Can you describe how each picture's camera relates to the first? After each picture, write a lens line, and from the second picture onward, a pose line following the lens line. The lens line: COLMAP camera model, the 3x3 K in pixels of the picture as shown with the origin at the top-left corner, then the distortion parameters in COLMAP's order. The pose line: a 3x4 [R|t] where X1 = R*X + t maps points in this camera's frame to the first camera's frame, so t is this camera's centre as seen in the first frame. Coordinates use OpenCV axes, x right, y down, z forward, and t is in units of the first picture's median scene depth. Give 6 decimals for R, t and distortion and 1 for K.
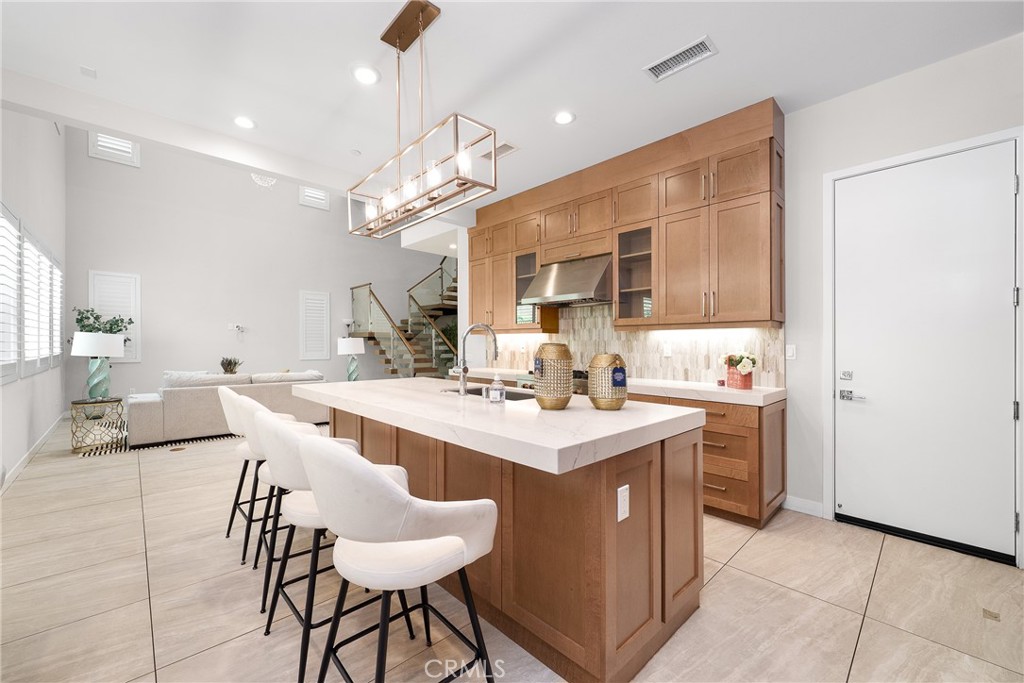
lens RADIAL K [[388.7, 0, 506.3], [0, 388.7, 351.7], [0, 0, 1]] dist [-0.000862, -0.000113]
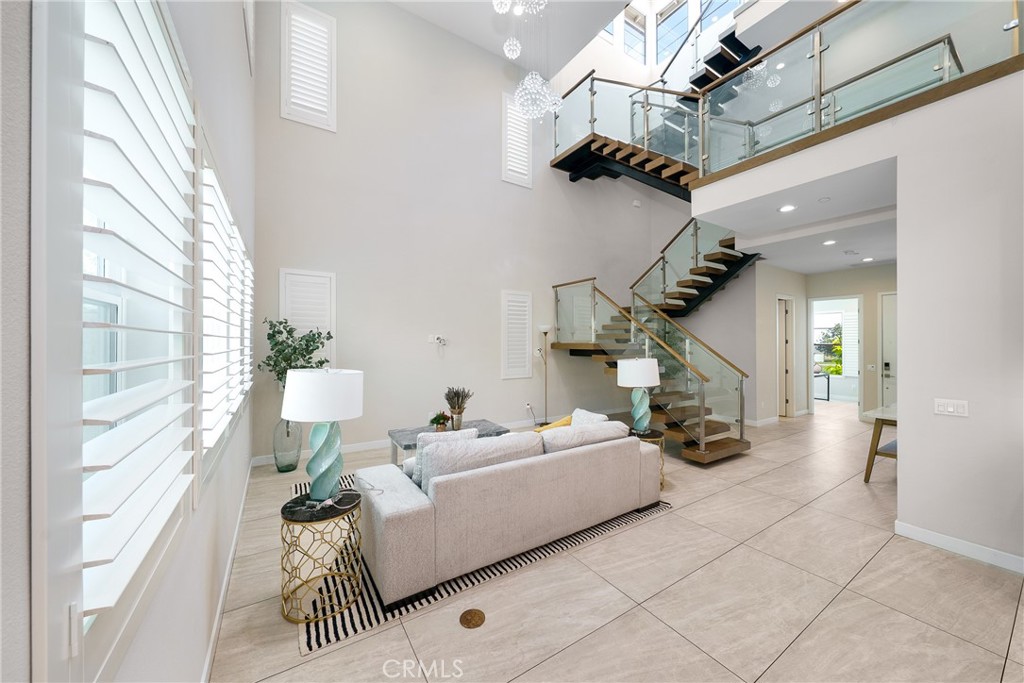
lens RADIAL K [[363.1, 0, 522.2], [0, 363.1, 343.3], [0, 0, 1]] dist [-0.002714, -0.000281]
pose [[0.984096, -0.005232, -0.177562, -0.494093], [0.001579, 0.999784, -0.020706, -0.049561], [0.177632, 0.020096, 0.983892, 0.399449]]
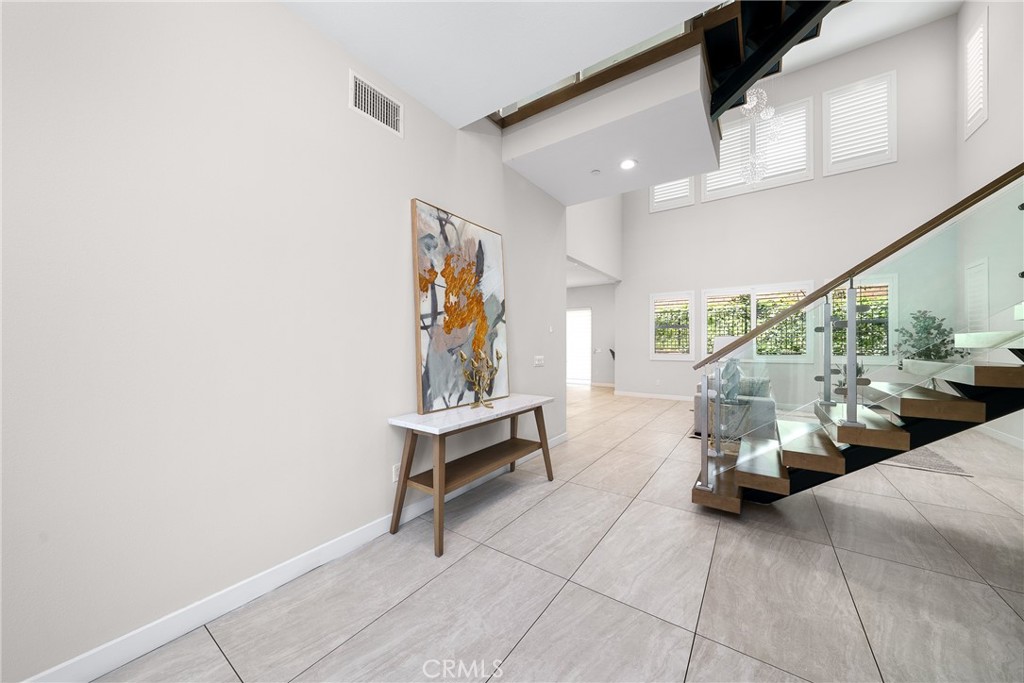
lens RADIAL K [[350.4, 0, 512.4], [0, 350.4, 342.3], [0, 0, 1]] dist [-0.002967, 0.000341]
pose [[-0.981133, -0.004534, -0.193280, 0.132738], [-0.006987, 0.999903, 0.012014, -0.029166], [0.193207, 0.013137, -0.981070, 1.609908]]
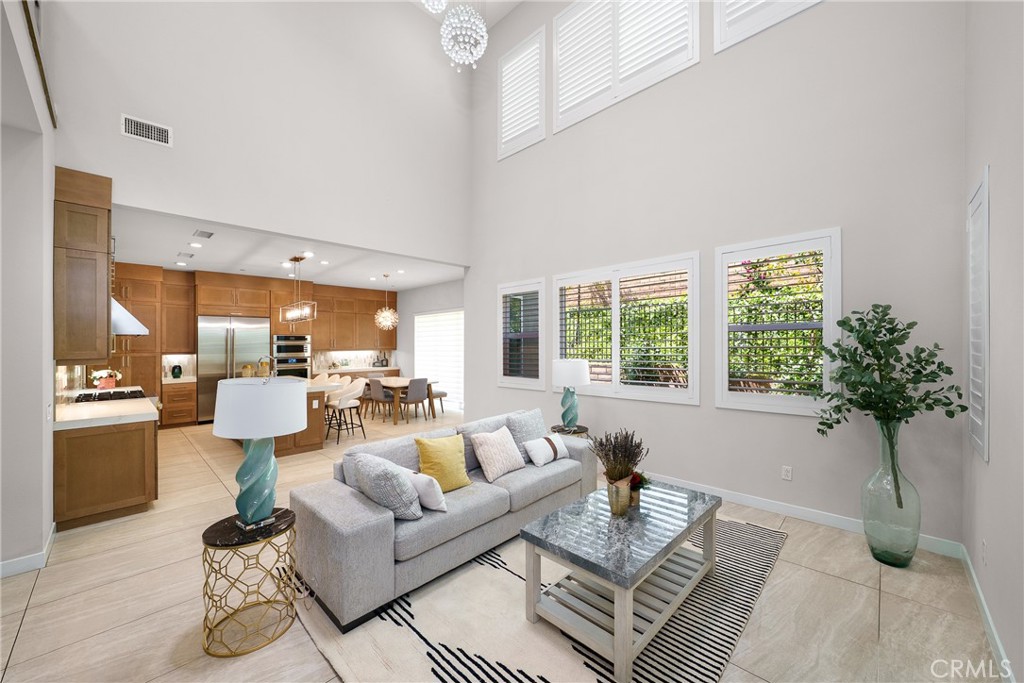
lens RADIAL K [[388.7, 0, 516.2], [0, 388.7, 339.6], [0, 0, 1]] dist [-0.000862, -0.000113]
pose [[-0.999384, 0.006106, -0.034551, -0.622794], [0.005723, 0.999921, 0.011180, -0.073516], [0.034616, 0.010976, -0.999340, 1.377942]]
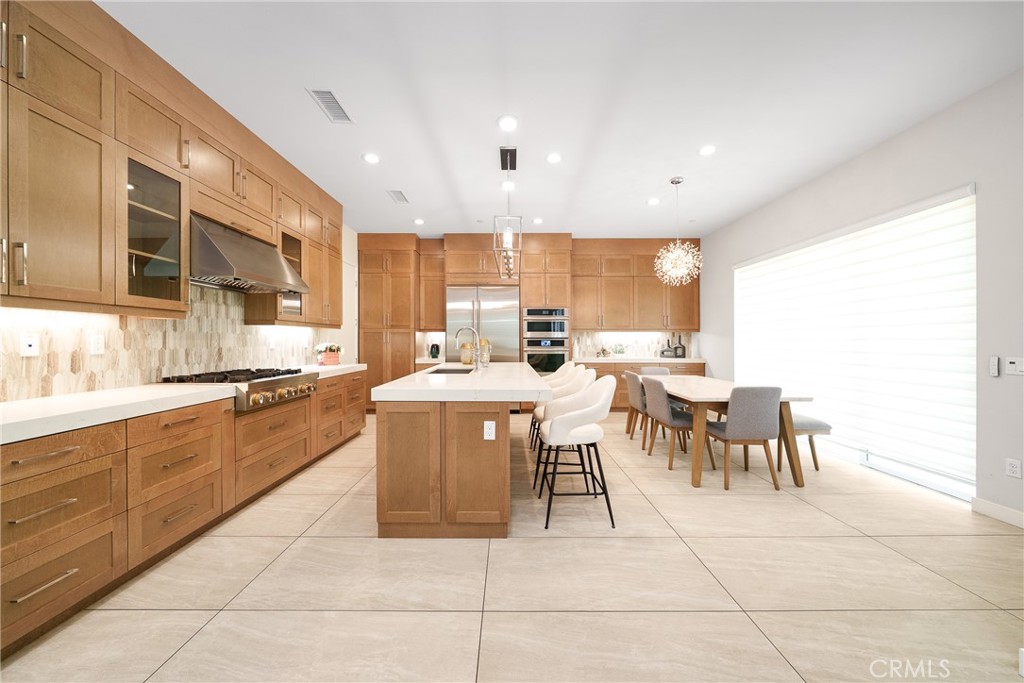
lens RADIAL K [[350.4, 0, 507.3], [0, 350.4, 338.1], [0, 0, 1]] dist [-0.002967, 0.000341]
pose [[-0.718243, 0.001421, 0.695791, -0.444393], [0.012453, 0.999864, 0.010813, -0.012031], [-0.695681, 0.016431, -0.718163, 0.712184]]
